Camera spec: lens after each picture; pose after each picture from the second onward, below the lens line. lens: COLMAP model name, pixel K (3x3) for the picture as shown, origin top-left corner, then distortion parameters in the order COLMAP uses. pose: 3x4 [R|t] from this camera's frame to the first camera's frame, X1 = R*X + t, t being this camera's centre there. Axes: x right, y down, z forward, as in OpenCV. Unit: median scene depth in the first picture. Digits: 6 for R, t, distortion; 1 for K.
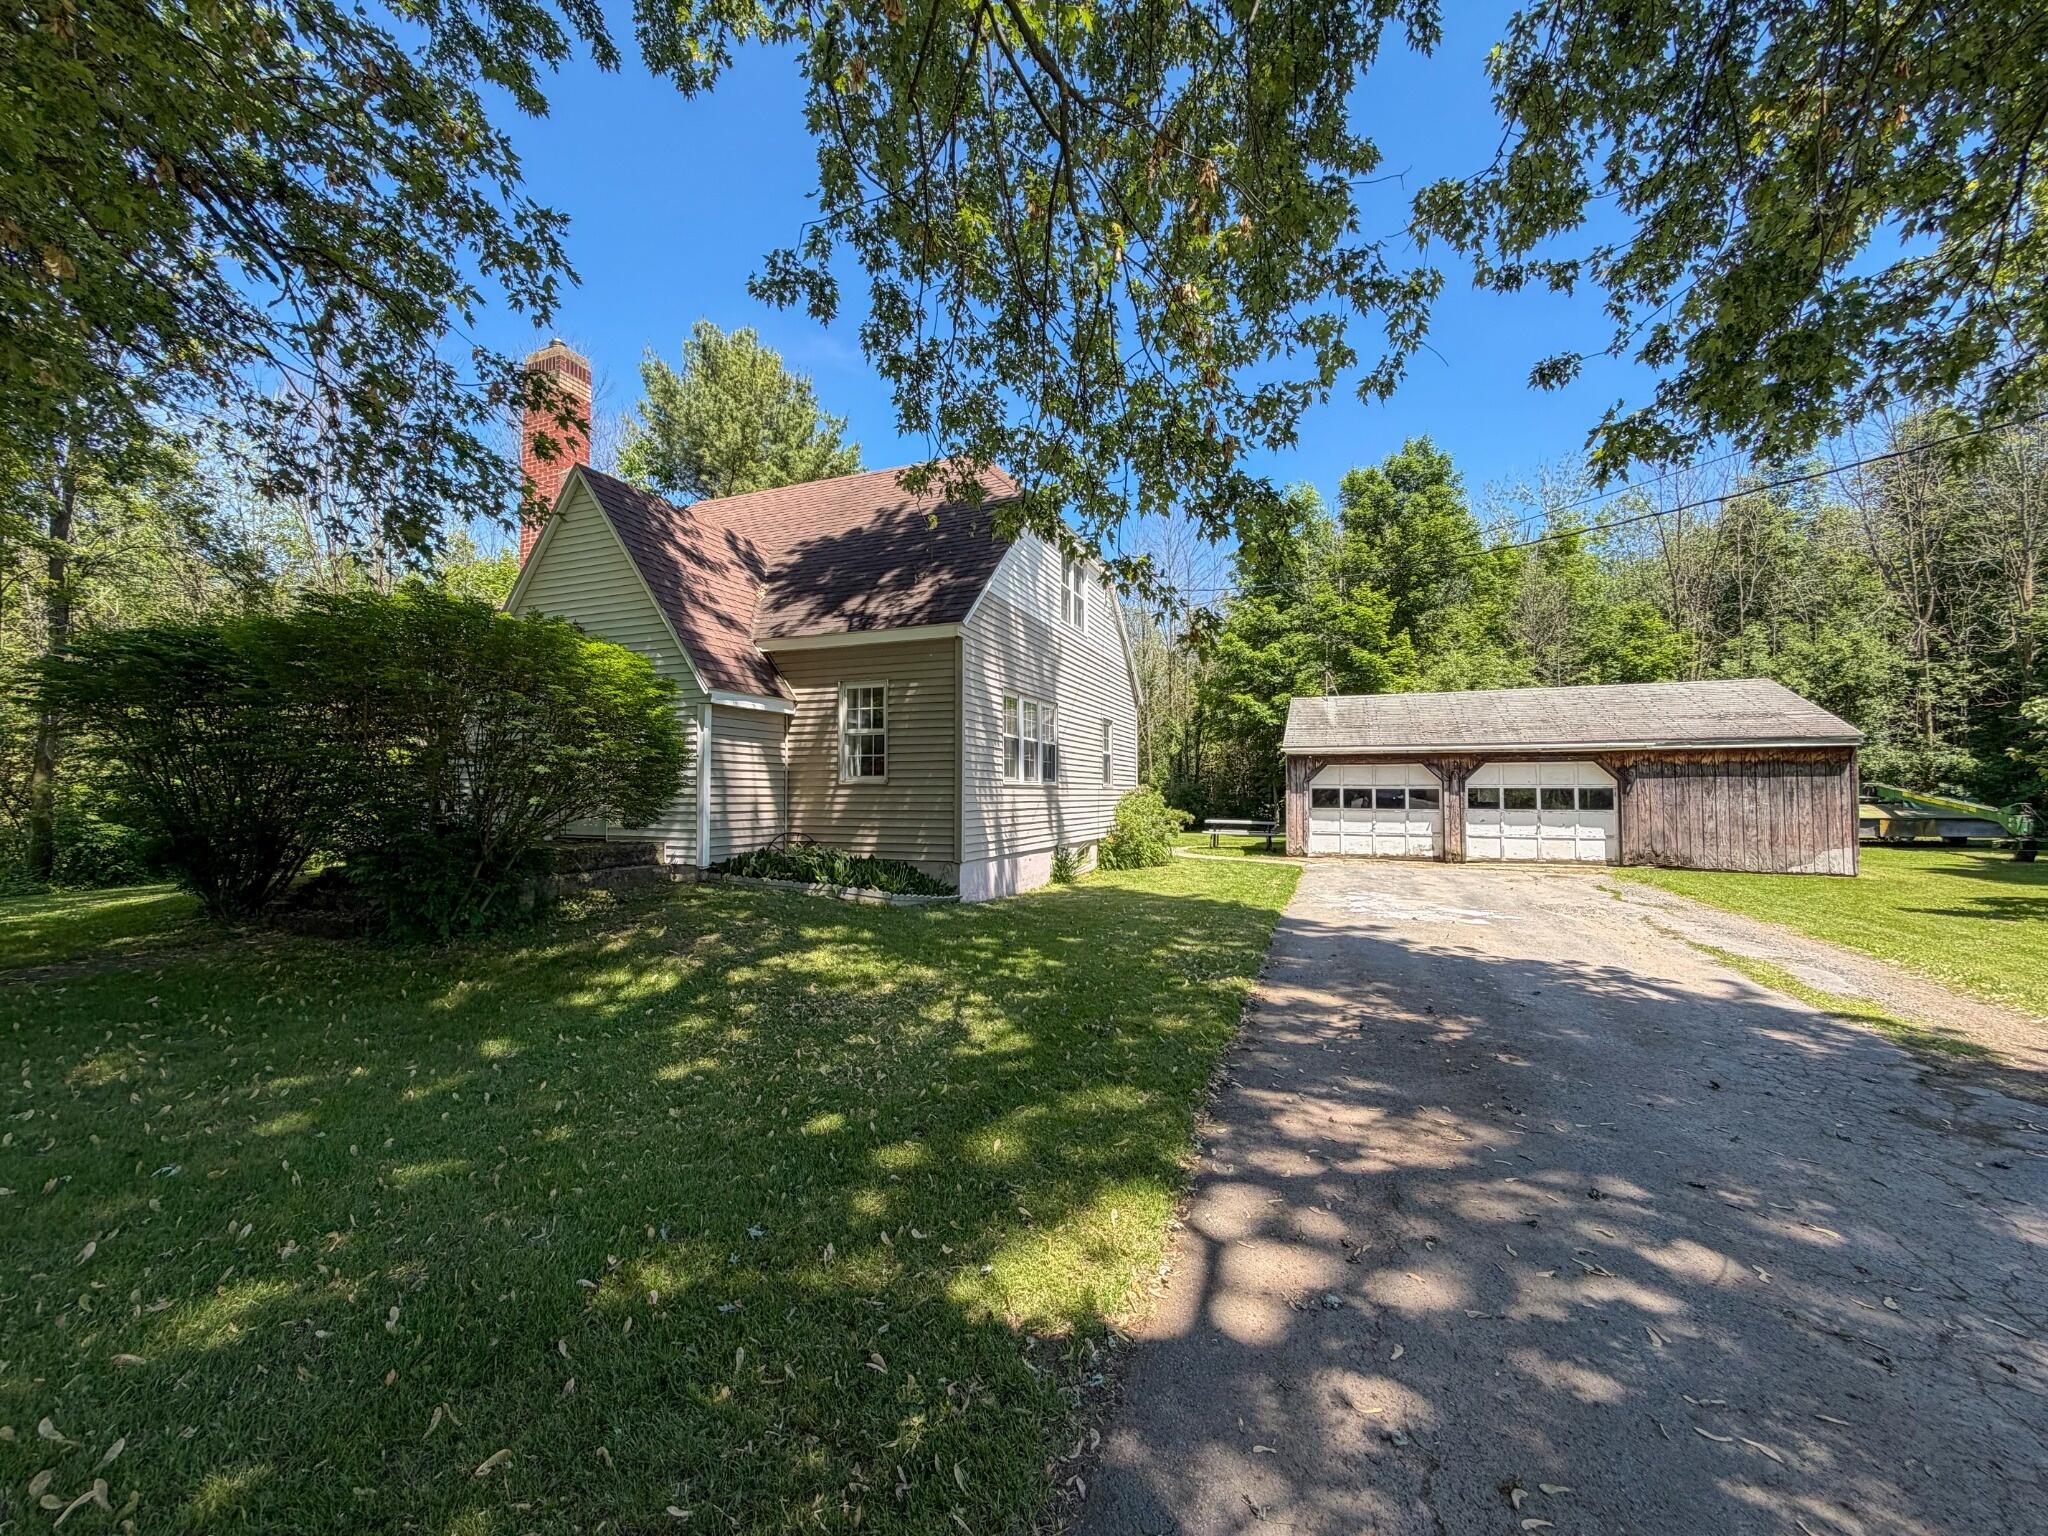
lens RADIAL K [[822.6, 0, 1026.7], [0, 822.6, 770.7], [0, 0, 1]] dist [0.006020, 0.000200]
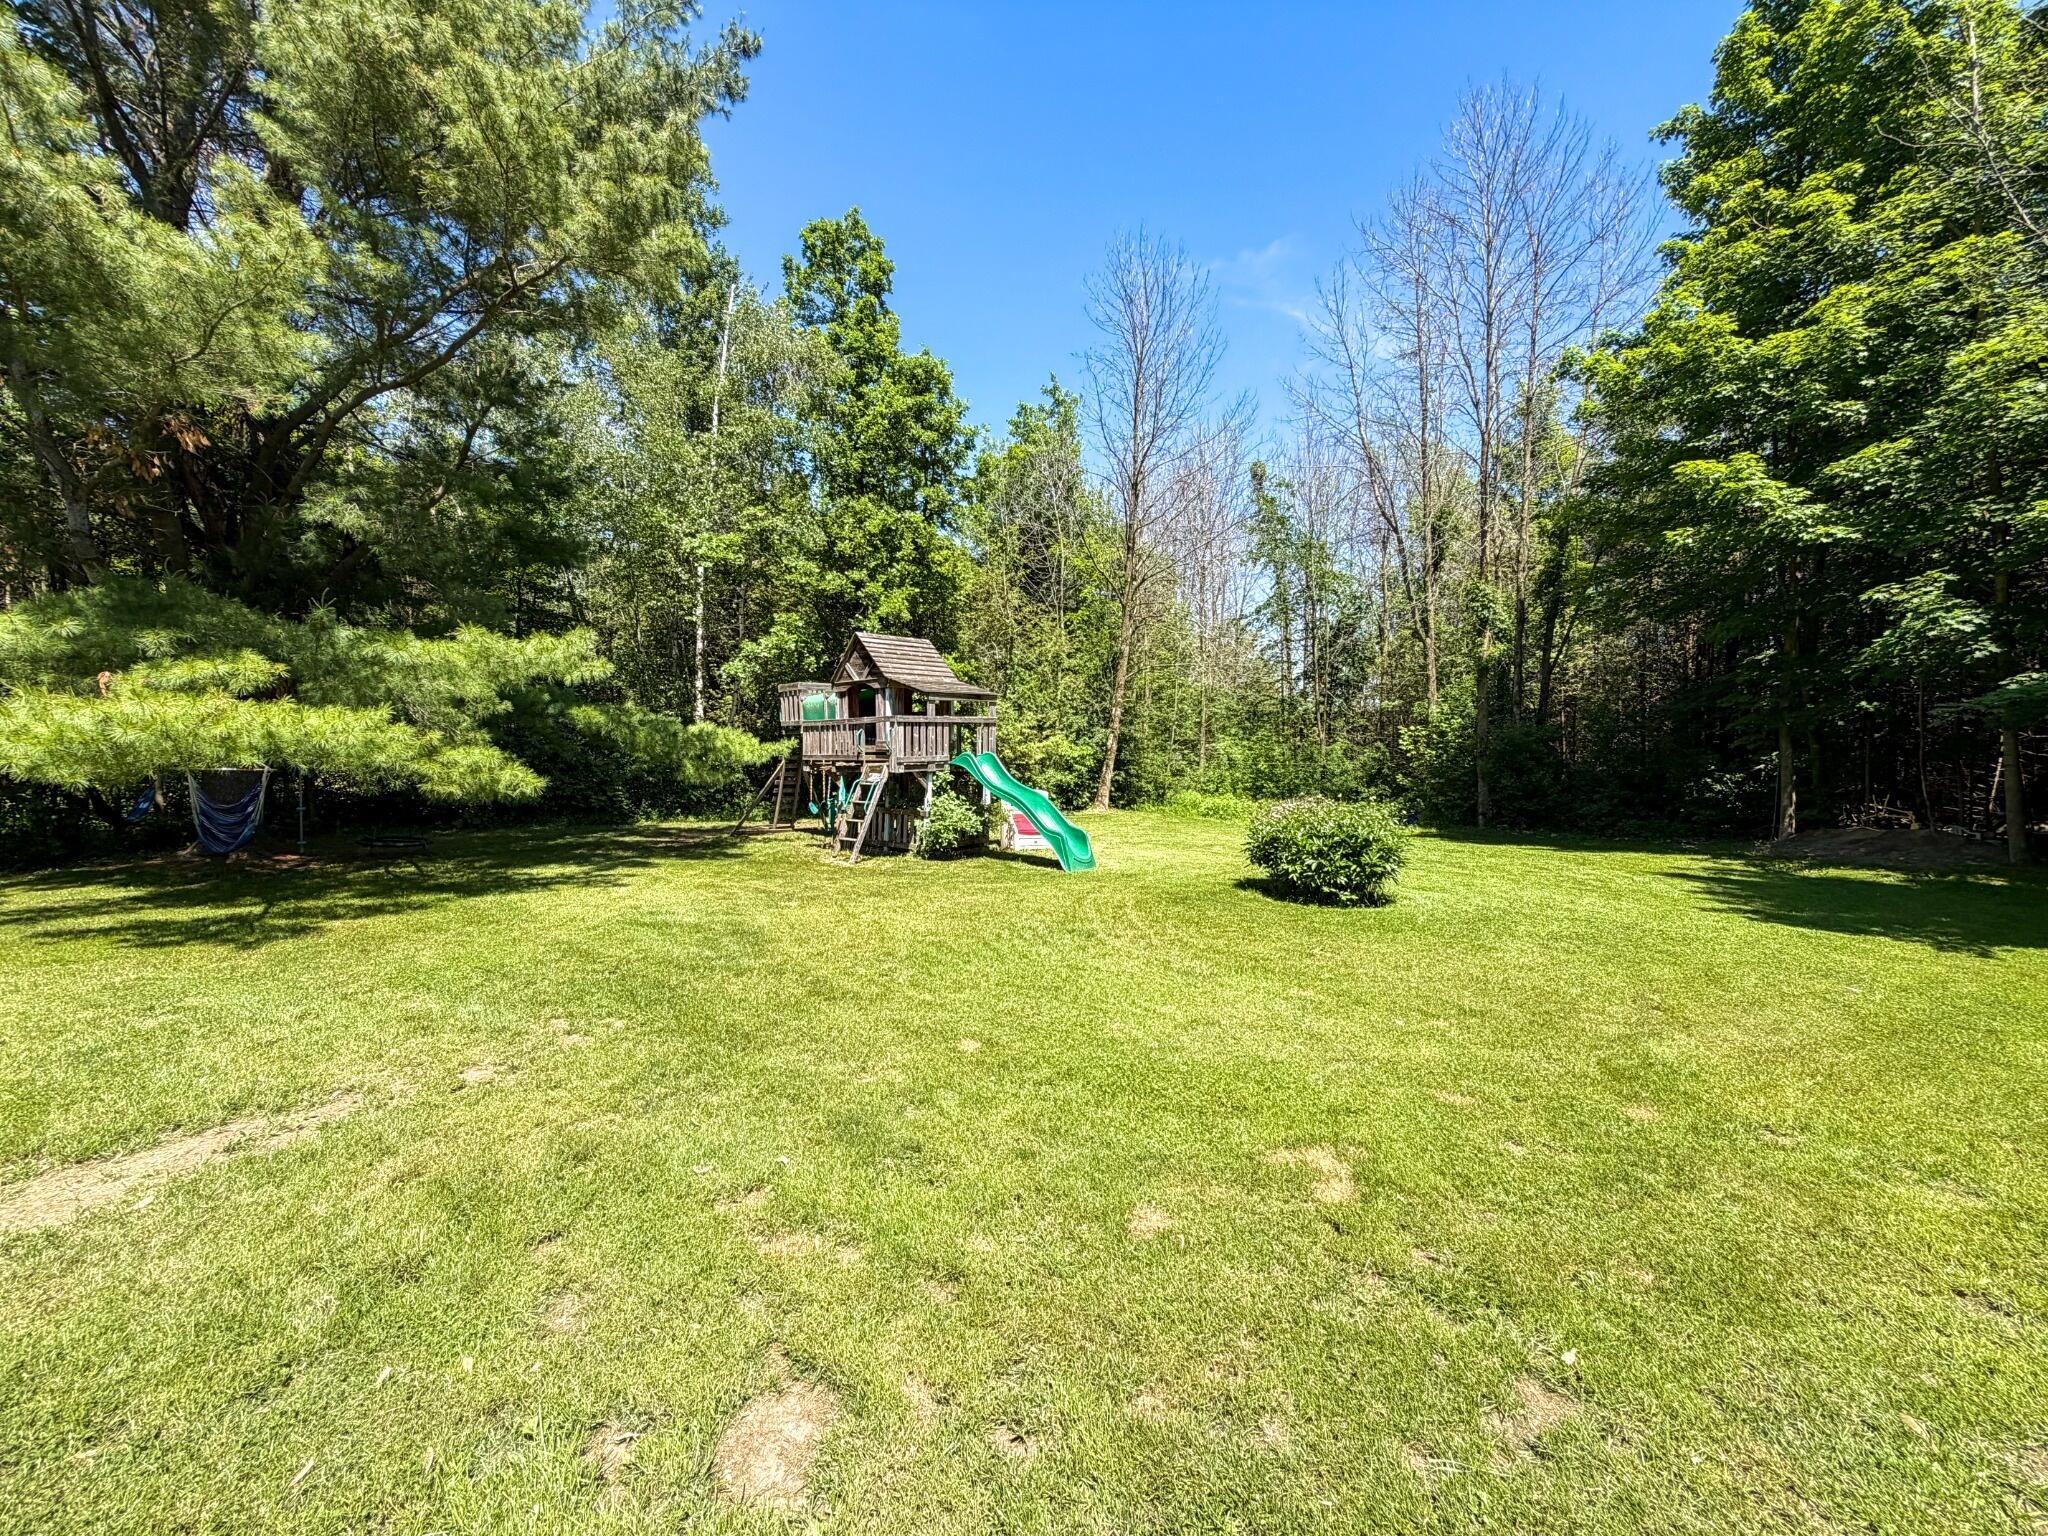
lens RADIAL K [[822.6, 0, 1021.9], [0, 822.6, 767.7], [0, 0, 1]] dist [0.006020, 0.000200]
pose [[0.943636, 0.018226, -0.330482, 0.370882], [0.001556, 0.998227, 0.059496, 0.049634], [0.330980, -0.056657, 0.941935, 2.046685]]
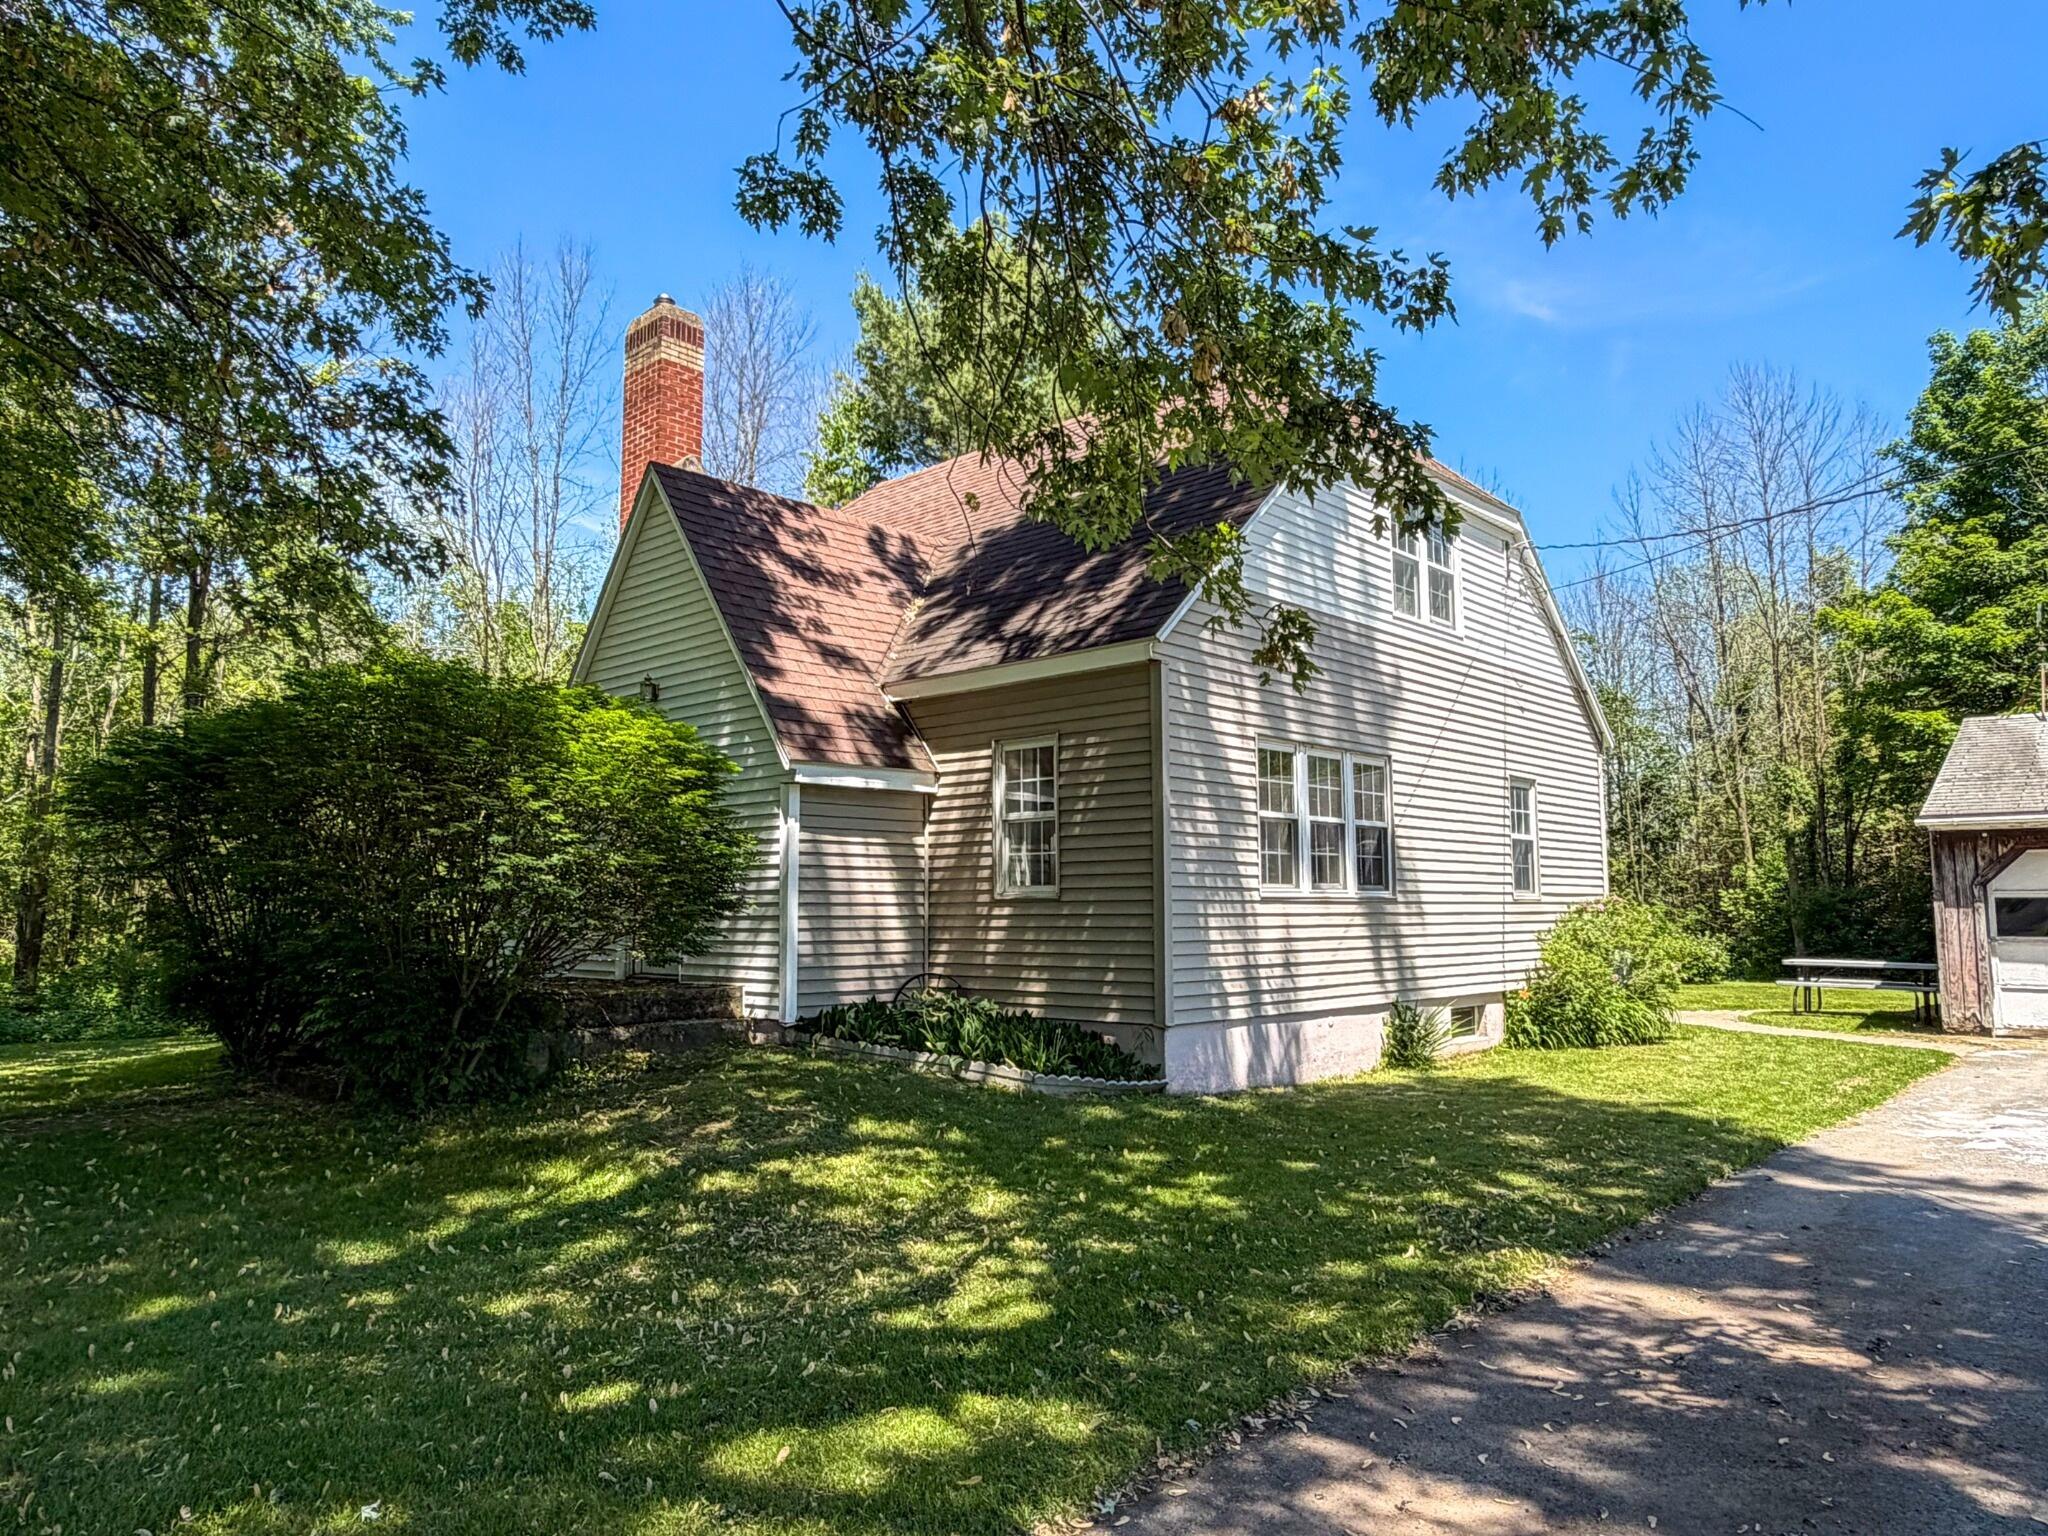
lens RADIAL K [[1375.2, 0, 1026.1], [0, 1375.2, 776.7], [0, 0, 1]] dist [0.008712, 0.000106]
pose [[0.930471, -0.039865, -0.364189, 0.191504], [0.015132, 0.997396, -0.070517, -0.002664], [0.366052, 0.060103, 0.928652, 0.003699]]
